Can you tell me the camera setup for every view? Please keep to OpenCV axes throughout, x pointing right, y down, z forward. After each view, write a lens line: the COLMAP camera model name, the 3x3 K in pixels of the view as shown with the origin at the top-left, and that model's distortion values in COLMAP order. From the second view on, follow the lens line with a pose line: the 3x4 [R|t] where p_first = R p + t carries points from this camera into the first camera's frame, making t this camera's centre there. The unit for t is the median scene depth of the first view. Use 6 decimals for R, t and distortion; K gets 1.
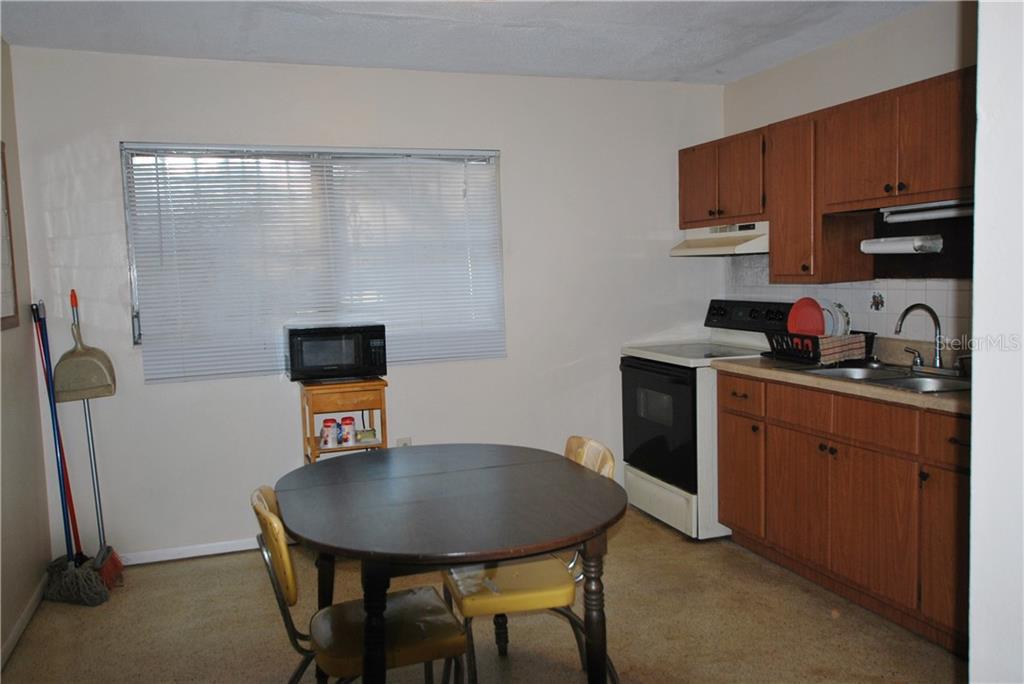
lens RADIAL K [[864.0, 0, 511.4], [0, 864.0, 343.8], [0, 0, 1]] dist [0.014936, 0.016146]
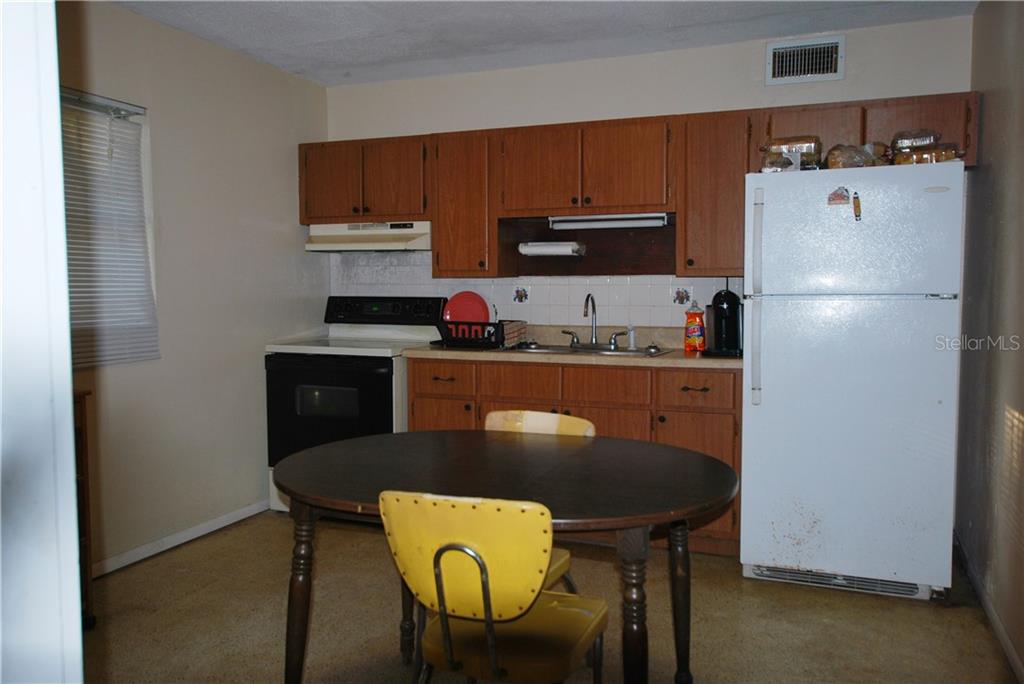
lens RADIAL K [[817.8, 0, 511.6], [0, 817.8, 339.6], [0, 0, 1]] dist [-0.019288, -0.003007]
pose [[0.638505, -0.019036, 0.769383, -0.460889], [0.045438, 0.998883, -0.012994, 0.027373], [-0.768276, 0.043255, 0.638656, 0.281736]]
